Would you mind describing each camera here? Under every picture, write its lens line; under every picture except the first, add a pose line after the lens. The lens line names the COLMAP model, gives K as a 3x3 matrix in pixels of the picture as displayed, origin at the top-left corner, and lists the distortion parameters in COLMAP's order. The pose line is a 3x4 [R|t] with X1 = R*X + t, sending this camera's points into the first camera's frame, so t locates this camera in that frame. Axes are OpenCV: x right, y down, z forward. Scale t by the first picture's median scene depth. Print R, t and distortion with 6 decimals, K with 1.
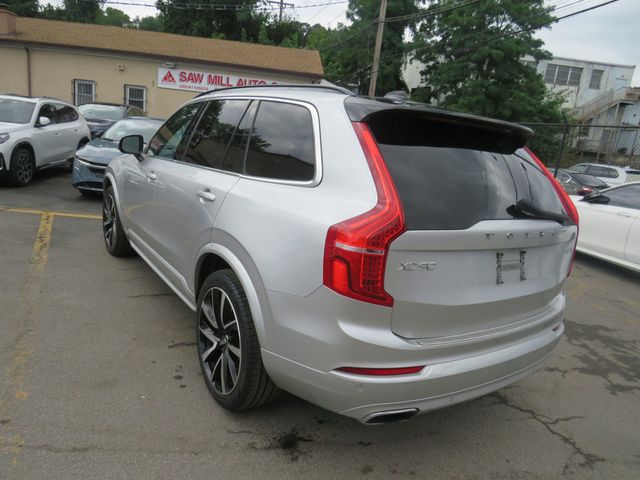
lens RADIAL K [[462.0, 0, 320.0], [0, 462.0, 240.0], [0, 0, 1]] dist [-0.035726, 0.002151]
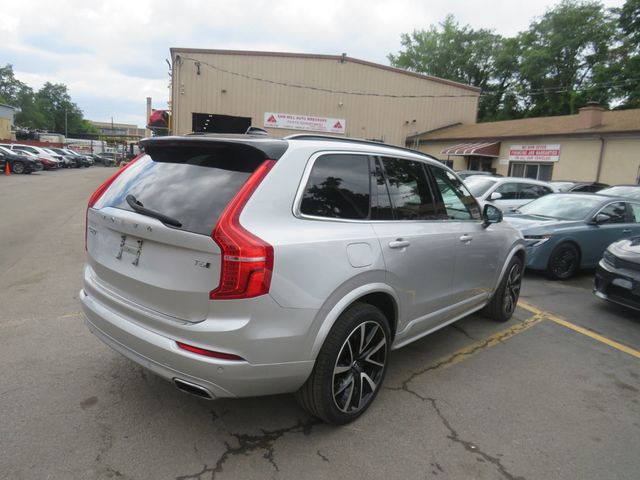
lens RADIAL K [[462.7, 0, 312.2], [0, 462.7, 239.2], [0, 0, 1]] dist [-0.029921, 0.044578]
pose [[0.293283, 0.078272, -0.952816, 1.357164], [-0.272112, 0.962254, -0.004710, -0.075404], [0.916483, 0.260654, 0.303511, 0.837576]]
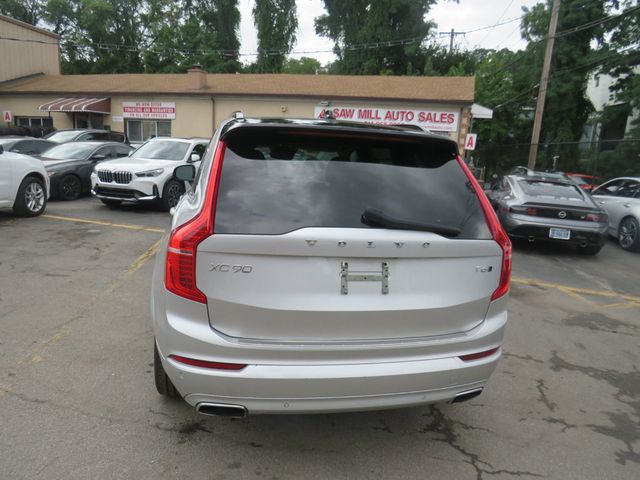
lens RADIAL K [[459.1, 0, 316.4], [0, 459.1, 239.2], [0, 0, 1]] dist [-0.012689, -0.000301]
pose [[0.925096, 0.023191, -0.379024, 0.534918], [-0.048721, 0.997132, -0.057906, 0.027758], [0.376594, 0.072035, 0.923573, 0.050168]]
